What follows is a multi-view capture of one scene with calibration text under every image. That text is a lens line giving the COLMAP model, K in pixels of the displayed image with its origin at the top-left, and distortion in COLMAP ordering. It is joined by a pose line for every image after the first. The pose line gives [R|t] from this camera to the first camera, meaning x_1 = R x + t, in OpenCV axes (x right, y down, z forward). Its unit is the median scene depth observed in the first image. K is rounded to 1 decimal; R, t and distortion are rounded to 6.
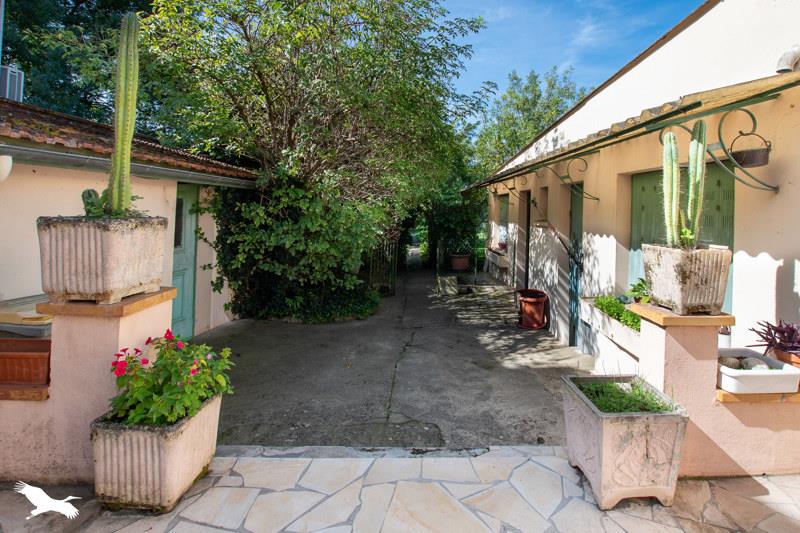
lens RADIAL K [[366.5, 0, 400.0], [0, 366.5, 266.5], [0, 0, 1]] dist [-0.001168, -0.000117]
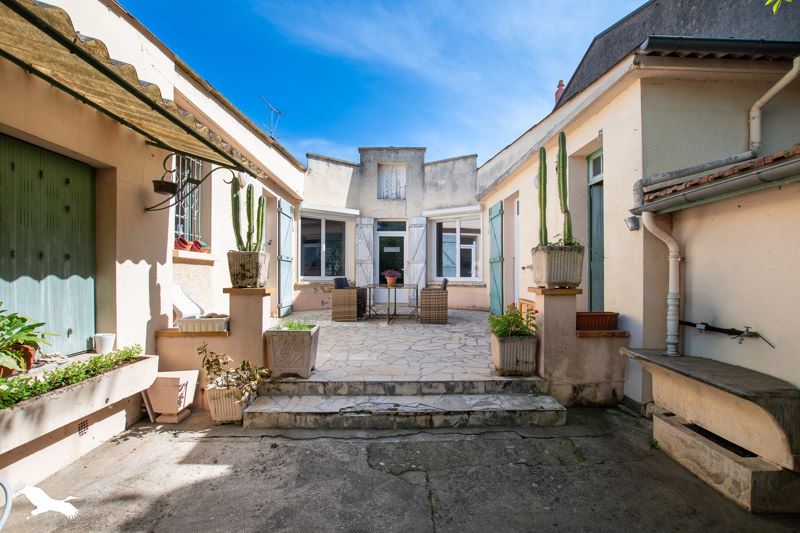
lens RADIAL K [[366.5, 0, 400.0], [0, 366.5, 266.5], [0, 0, 1]] dist [-0.001168, -0.000117]
pose [[-0.998283, -0.021864, -0.054336, 0.087521], [-0.029186, 0.990024, 0.137845, -0.177704], [0.050780, 0.139194, -0.988962, 1.855185]]
